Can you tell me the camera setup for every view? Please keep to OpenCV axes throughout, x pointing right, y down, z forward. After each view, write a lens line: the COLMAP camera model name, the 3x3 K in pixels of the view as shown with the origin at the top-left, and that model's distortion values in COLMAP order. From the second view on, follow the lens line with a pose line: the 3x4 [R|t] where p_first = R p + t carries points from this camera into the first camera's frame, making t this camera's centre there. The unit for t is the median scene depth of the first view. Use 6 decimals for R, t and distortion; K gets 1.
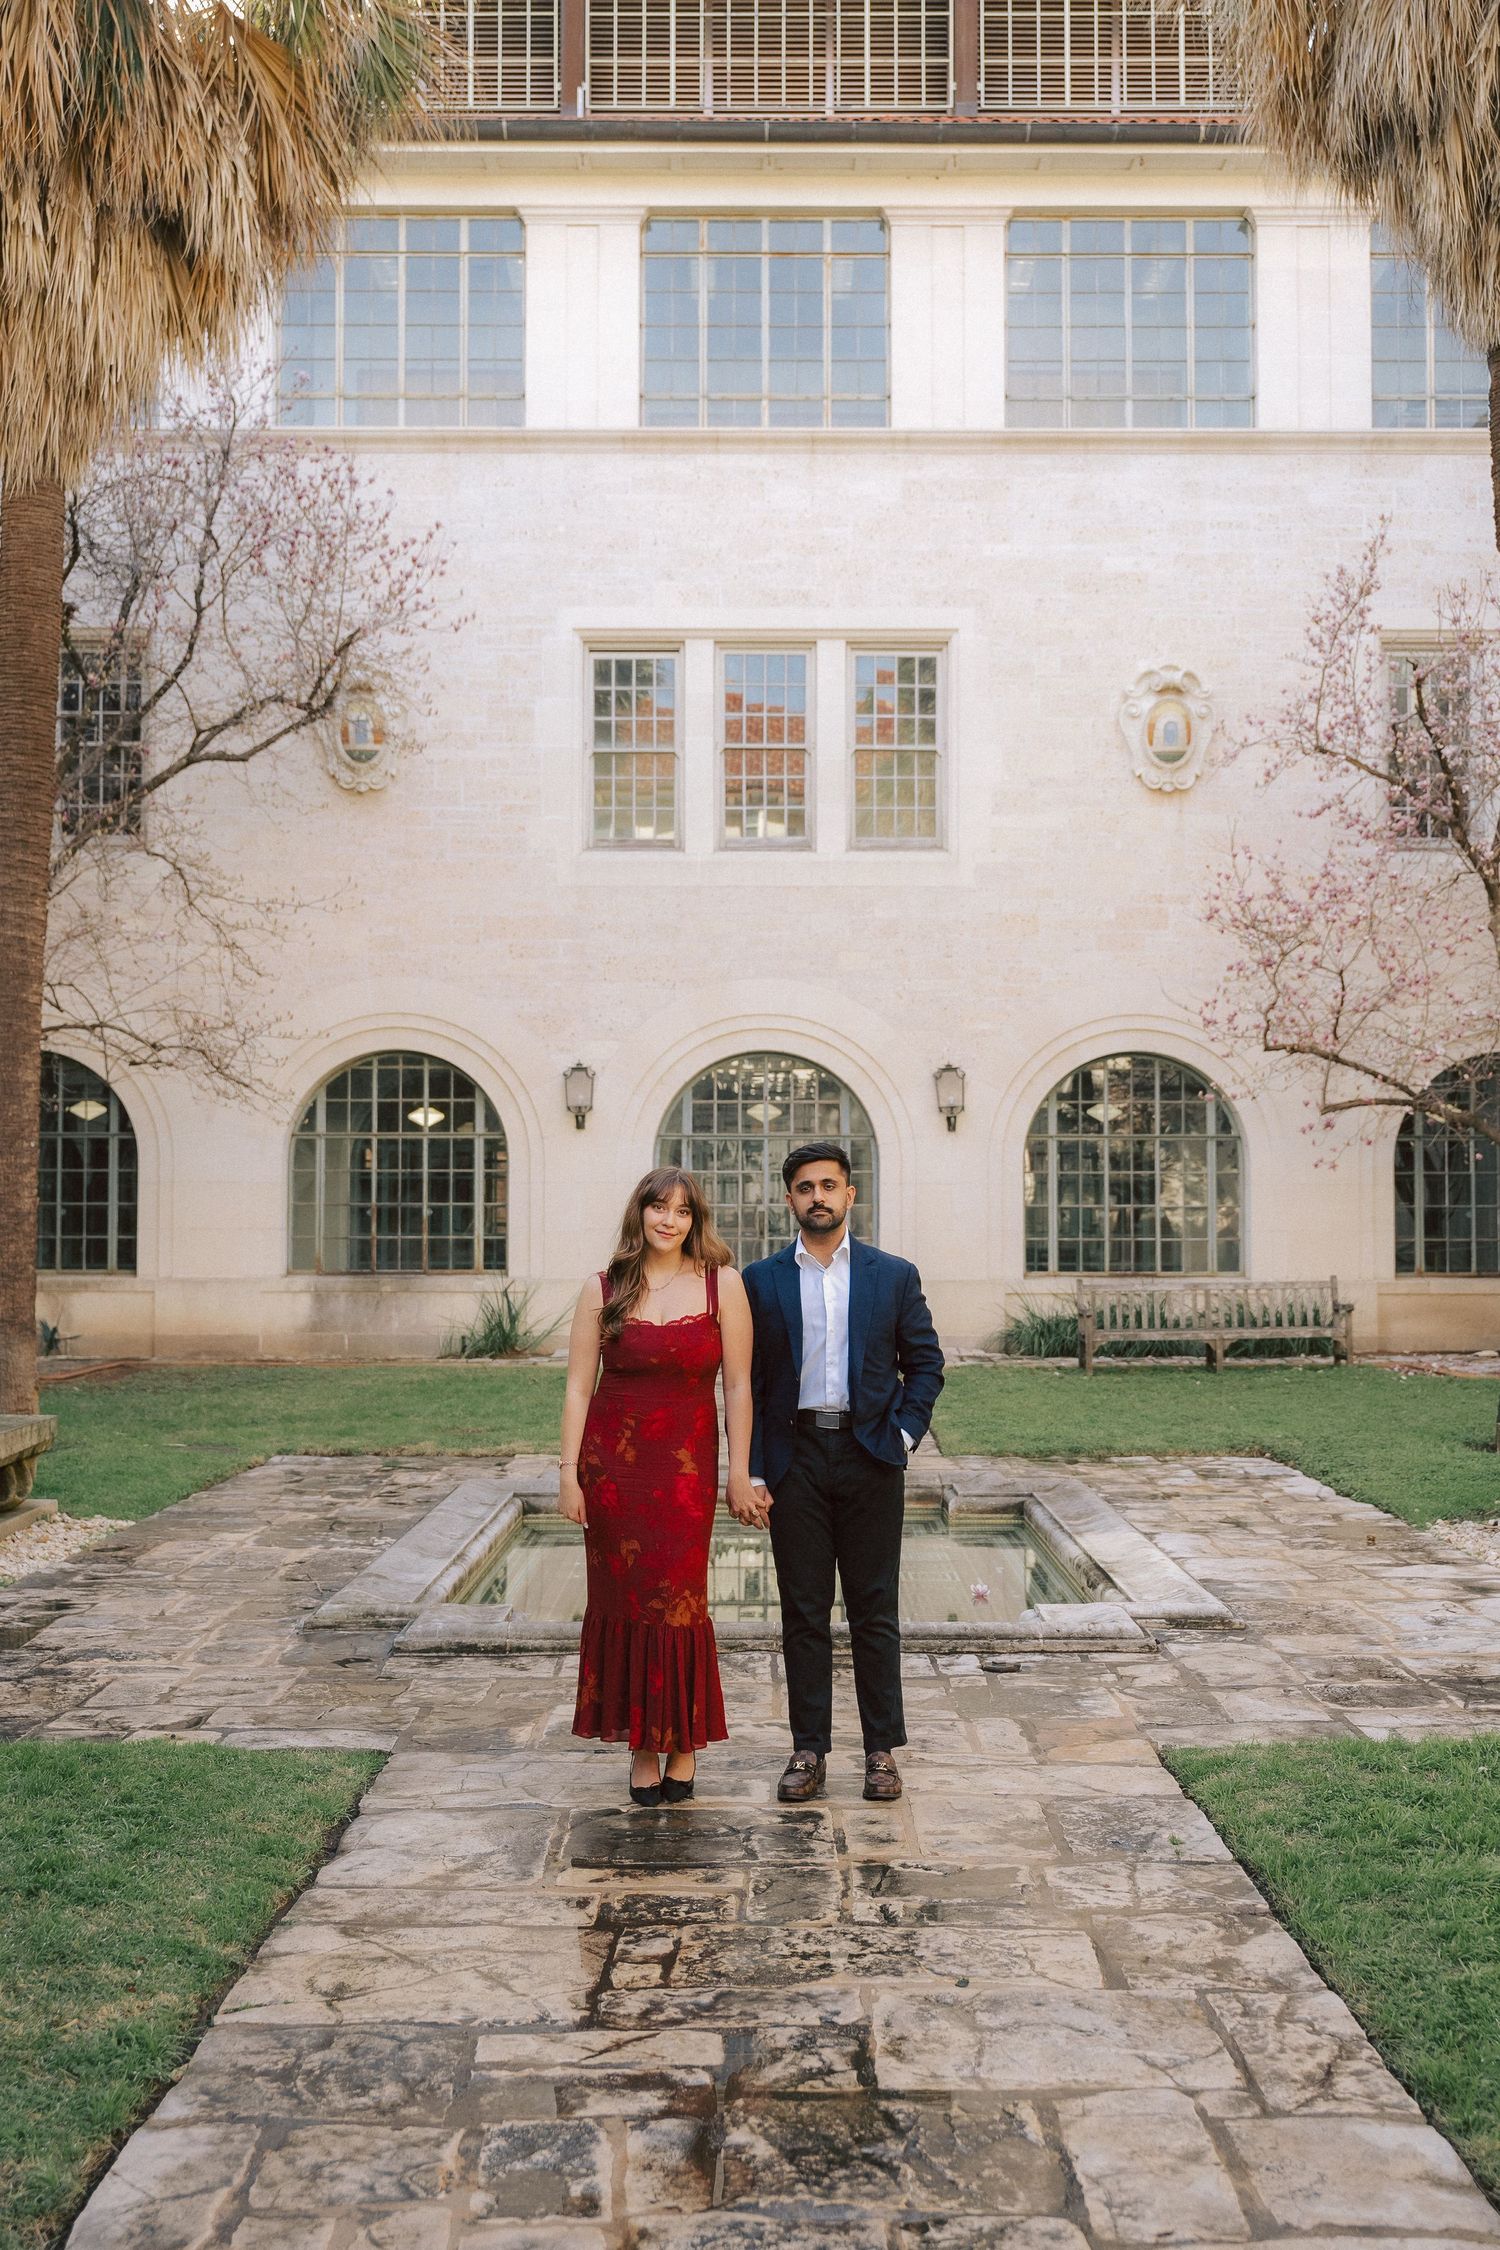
lens RADIAL K [[2242.4, 0, 750.0], [0, 2242.4, 1125.0], [0, 0, 1]] dist [-0.002420, -0.005198]
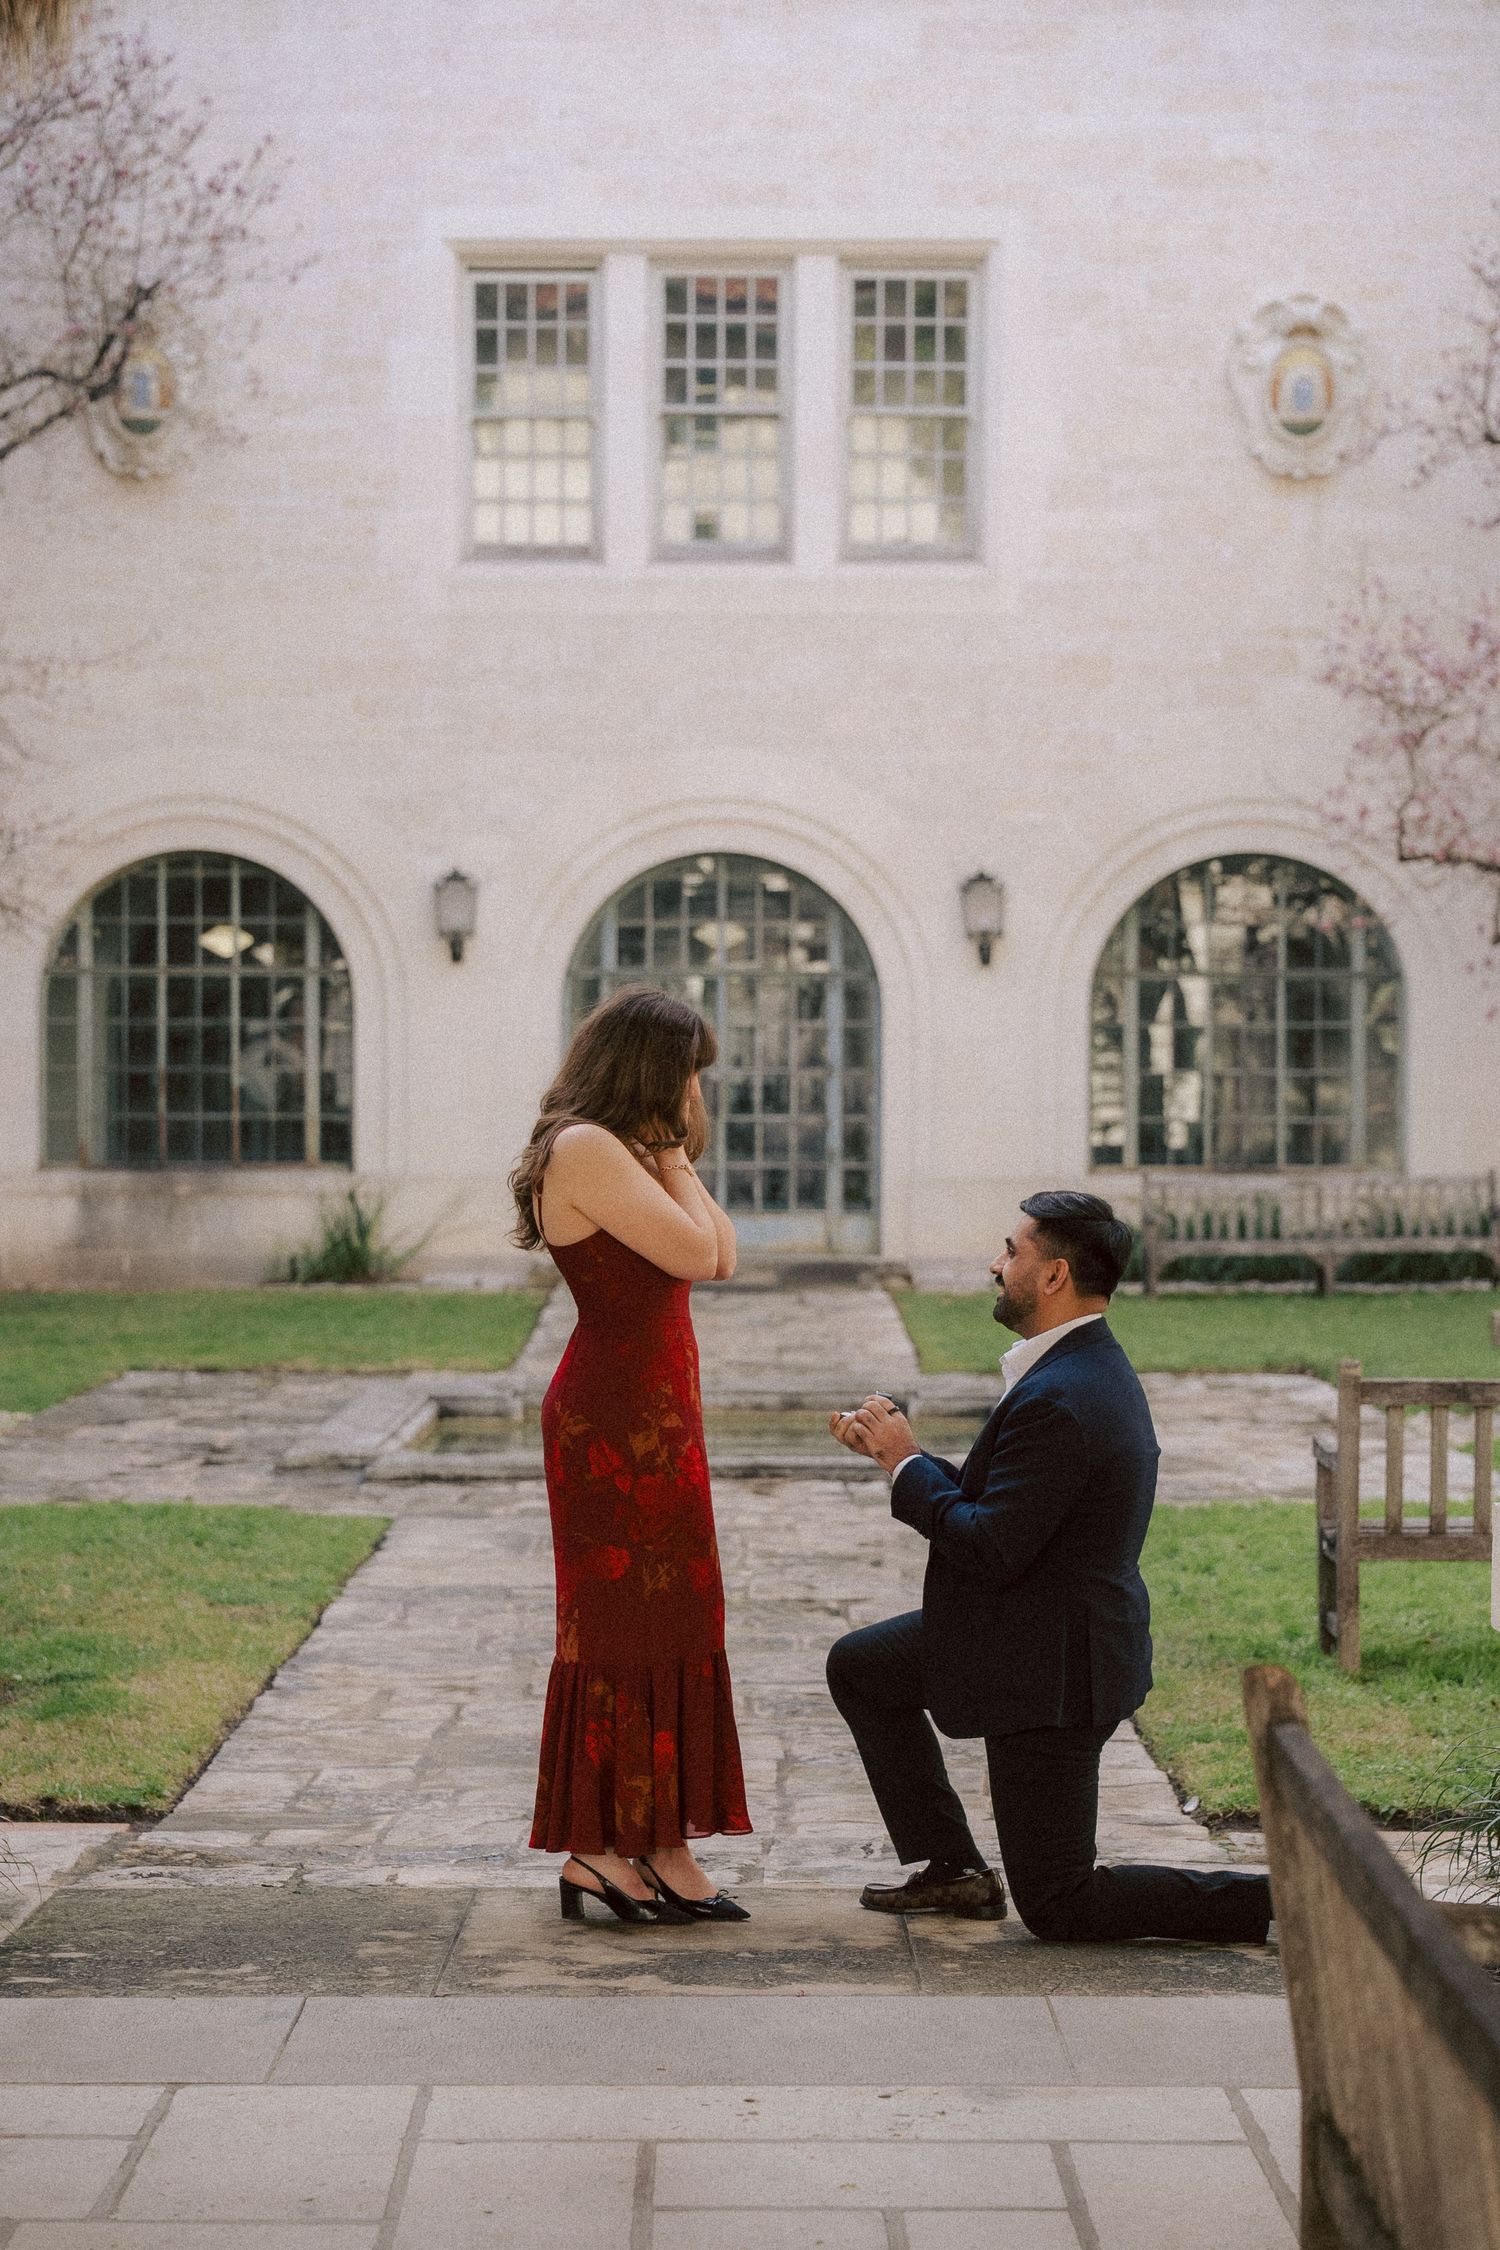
lens RADIAL K [[4551.0, 0, 750.0], [0, 4551.0, 1125.0], [0, 0, 1]] dist [0.299443, -2.080238]
pose [[0.999971, 0.000733, 0.007535, 0.005357], [-0.001112, 0.998726, 0.050450, -0.019799], [-0.007488, -0.050457, 0.998698, -0.433735]]
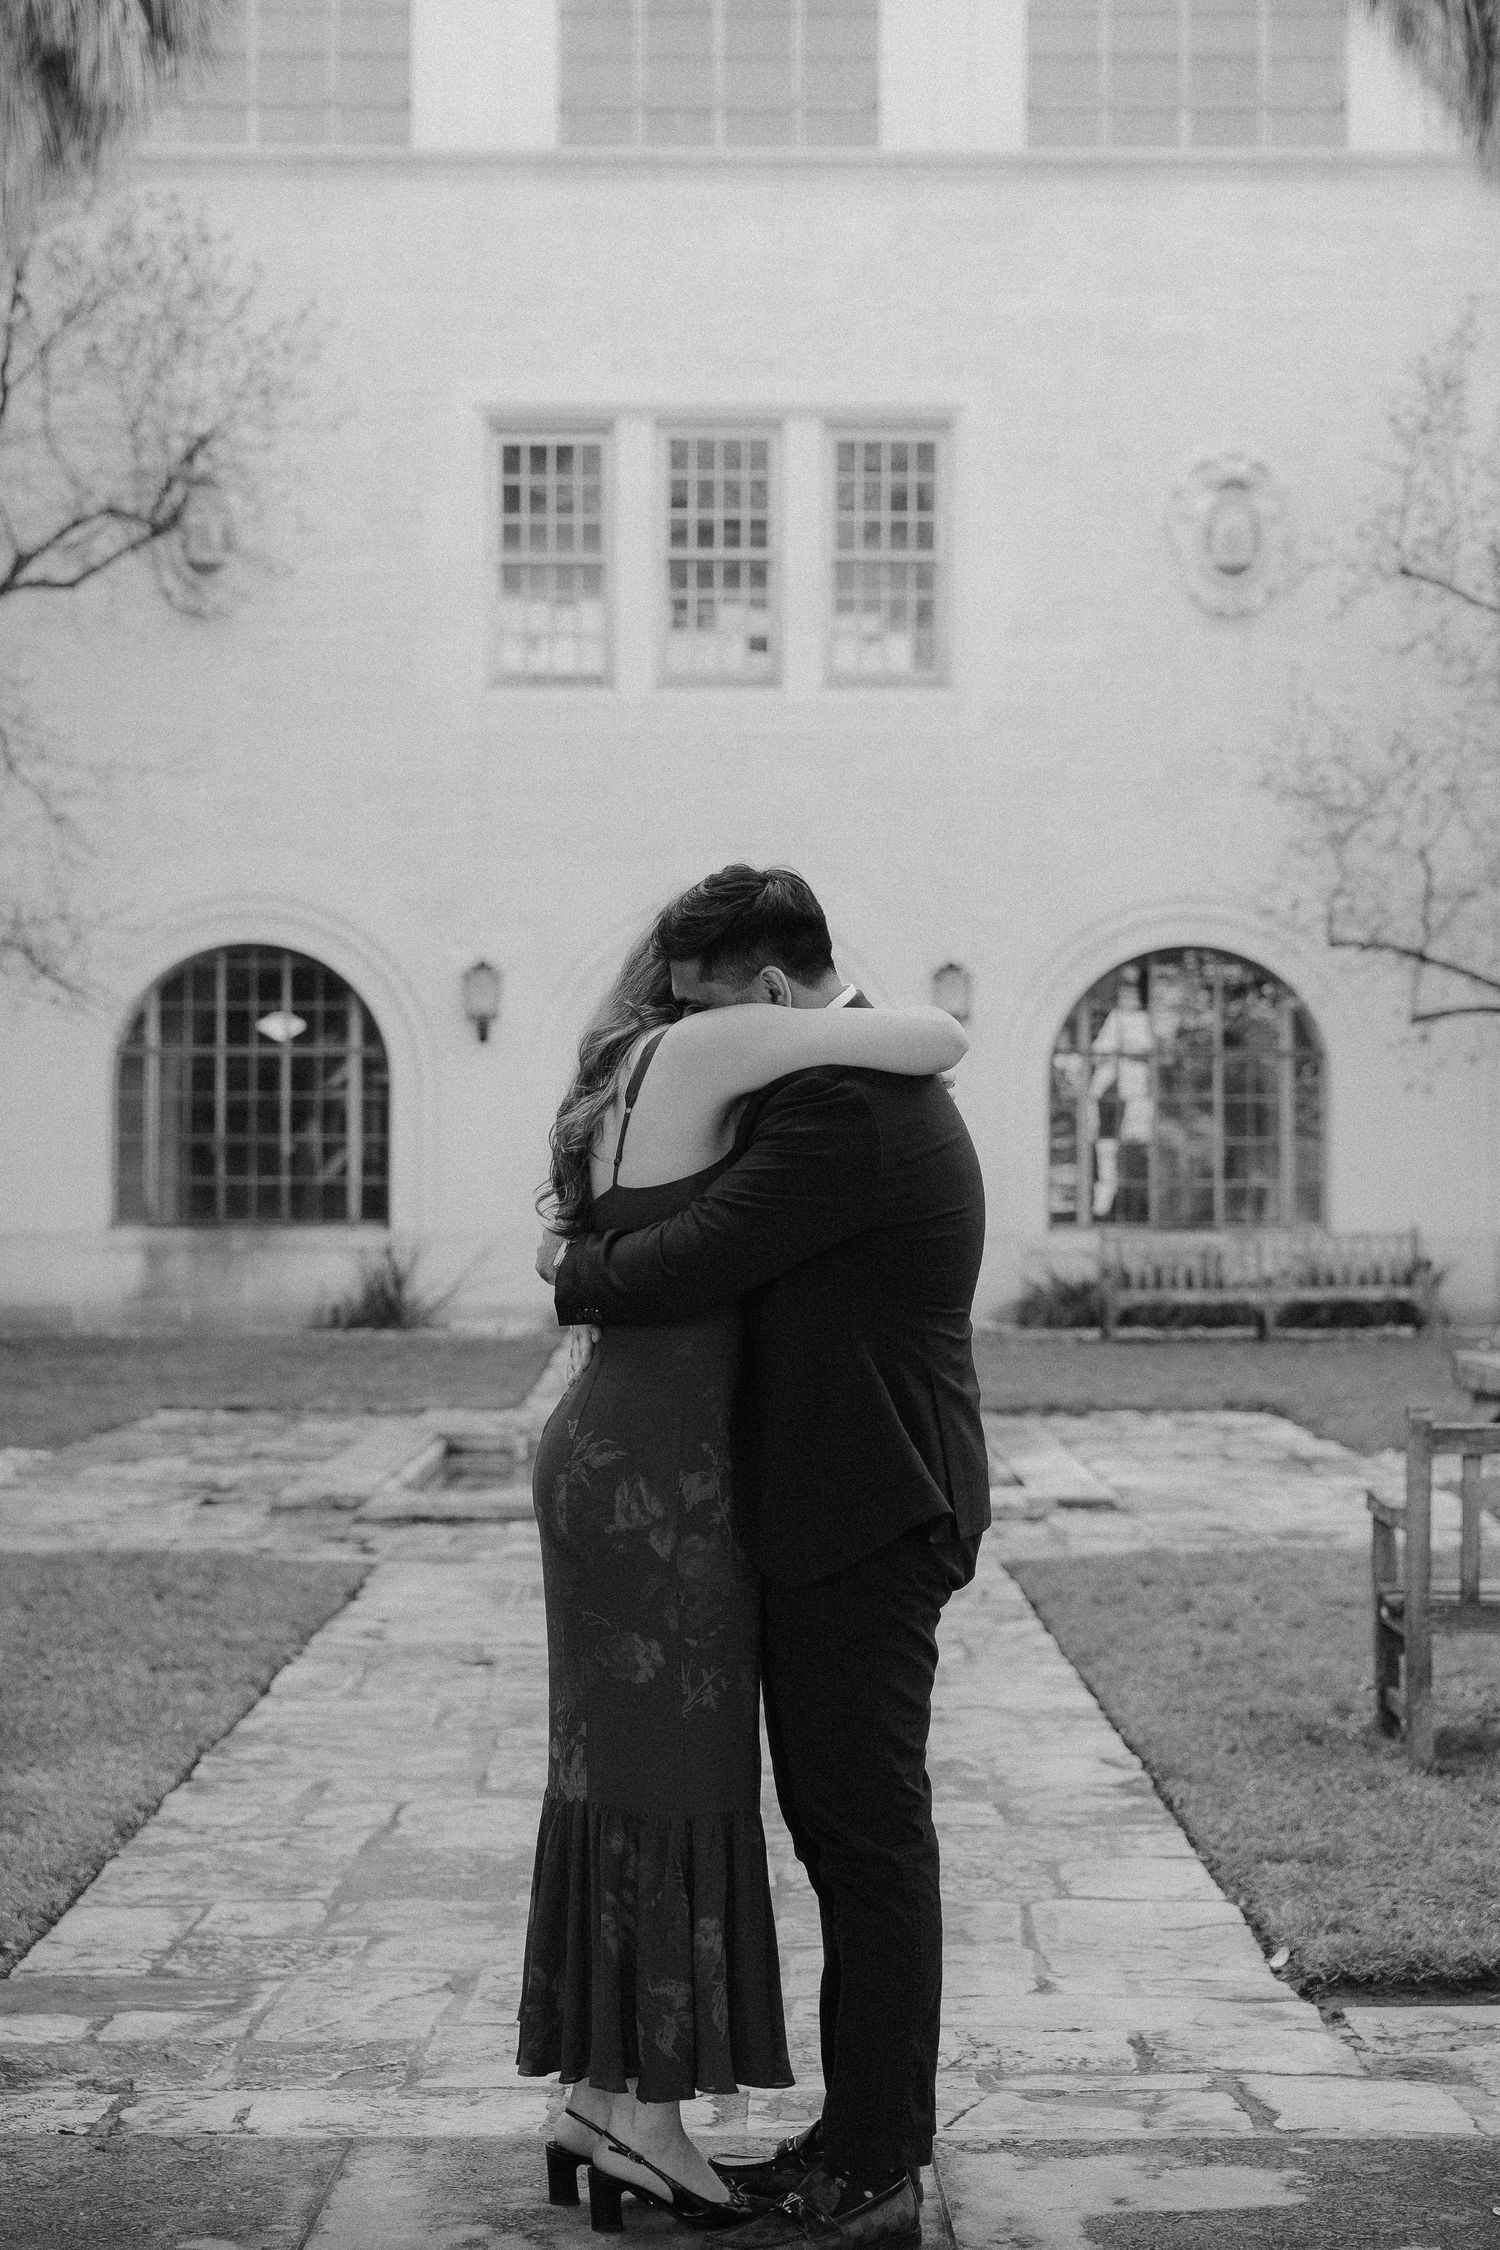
lens RADIAL K [[3628.7, 0, 747.5], [0, 3628.7, 1044.9], [0, 0, 1]] dist [0.103554, -0.119337]
pose [[0.999973, 0.000629, 0.007325, 0.007744], [-0.000670, 0.999985, 0.005494, -0.004515], [-0.007322, -0.005499, 0.999958, -0.277928]]
